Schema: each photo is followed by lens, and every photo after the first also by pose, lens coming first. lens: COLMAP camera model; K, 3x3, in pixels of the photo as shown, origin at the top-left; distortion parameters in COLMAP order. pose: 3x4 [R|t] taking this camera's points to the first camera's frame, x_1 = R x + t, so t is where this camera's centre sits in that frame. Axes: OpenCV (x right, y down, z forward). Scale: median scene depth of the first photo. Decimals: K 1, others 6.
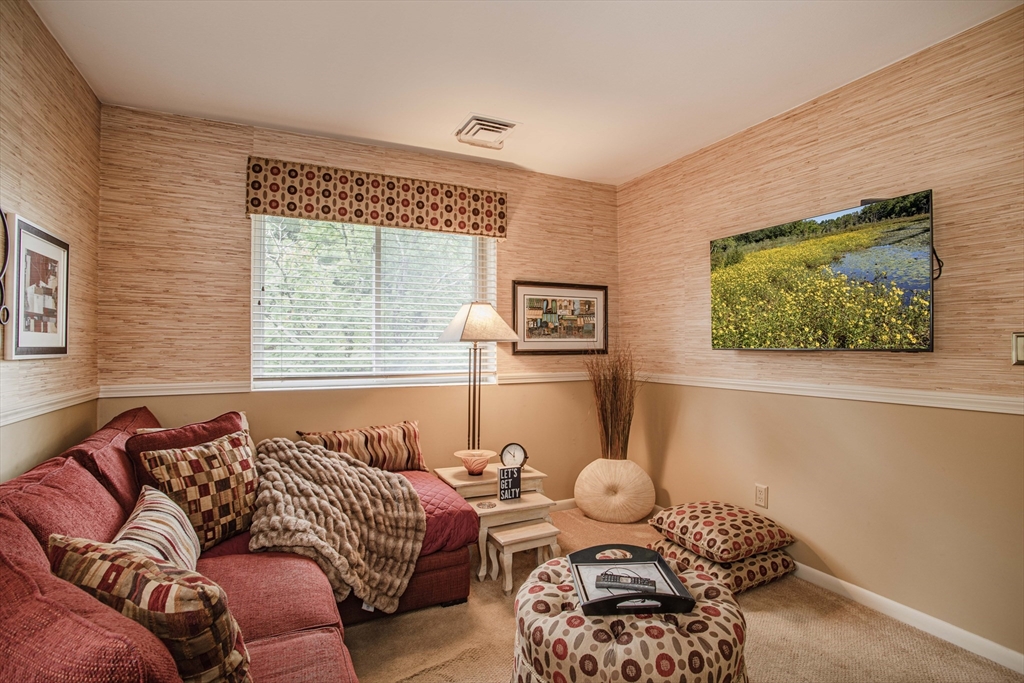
lens RADIAL K [[497.2, 0, 510.9], [0, 497.2, 342.3], [0, 0, 1]] dist [-0.075527, 0.033267]
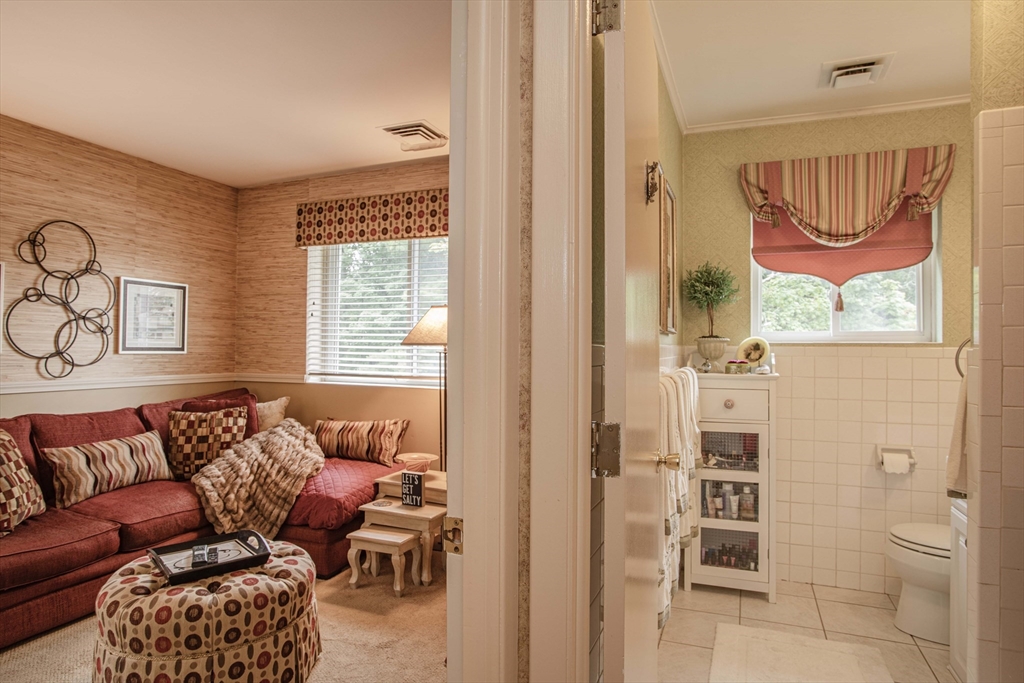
lens RADIAL K [[591.1, 0, 512.0], [0, 591.1, 341.5], [0, 0, 1]] dist [-0.073087, 0.044577]
pose [[0.669238, -0.000744, -0.743047, 1.030380], [-0.005071, 0.999972, -0.005569, -0.003570], [0.743030, 0.007495, 0.669216, 0.373946]]
